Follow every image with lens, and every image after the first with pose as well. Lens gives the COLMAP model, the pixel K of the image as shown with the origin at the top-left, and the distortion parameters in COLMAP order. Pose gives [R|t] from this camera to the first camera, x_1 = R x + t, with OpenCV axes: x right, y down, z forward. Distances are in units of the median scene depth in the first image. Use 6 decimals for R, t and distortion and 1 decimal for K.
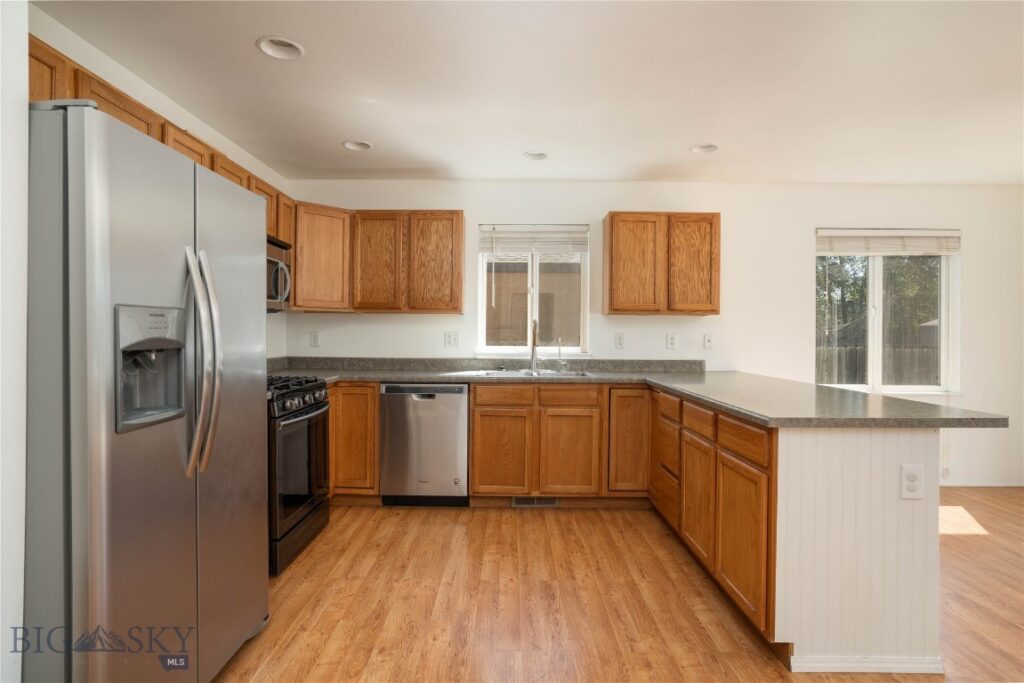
lens RADIAL K [[534.5, 0, 503.9], [0, 534.5, 336.4], [0, 0, 1]] dist [-0.031316, 0.000526]
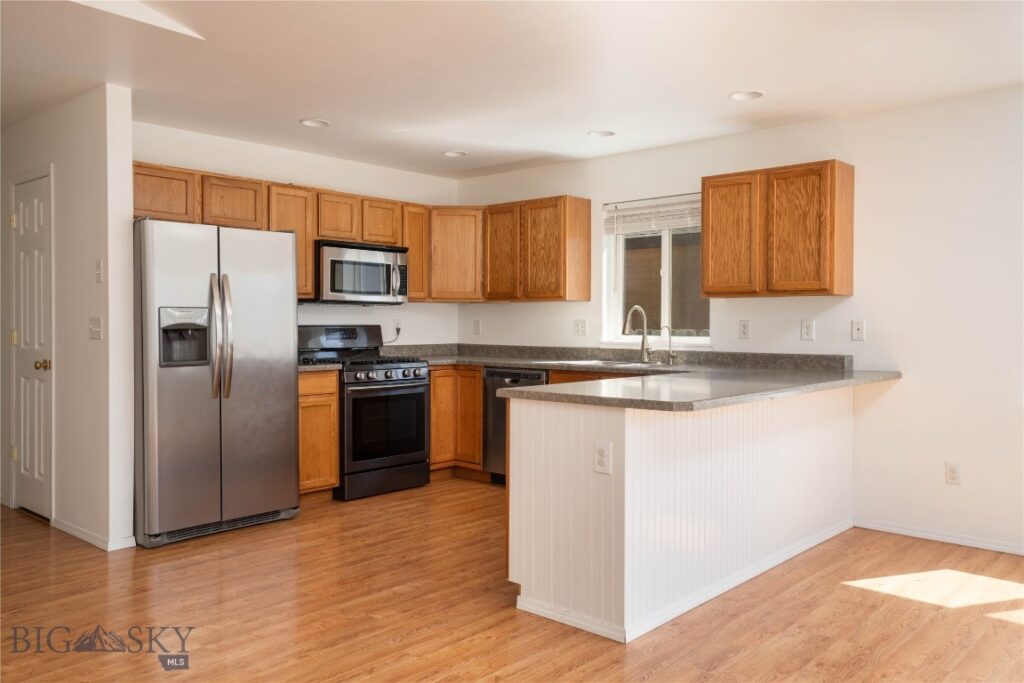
lens RADIAL K [[801.0, 0, 502.5], [0, 801.0, 332.6], [0, 0, 1]] dist [0.031327, 0.014449]
pose [[0.740487, 0.004303, -0.672057, 0.828645], [-0.001510, 0.999988, 0.004740, 0.008320], [0.672069, -0.002495, 0.740485, -0.165835]]
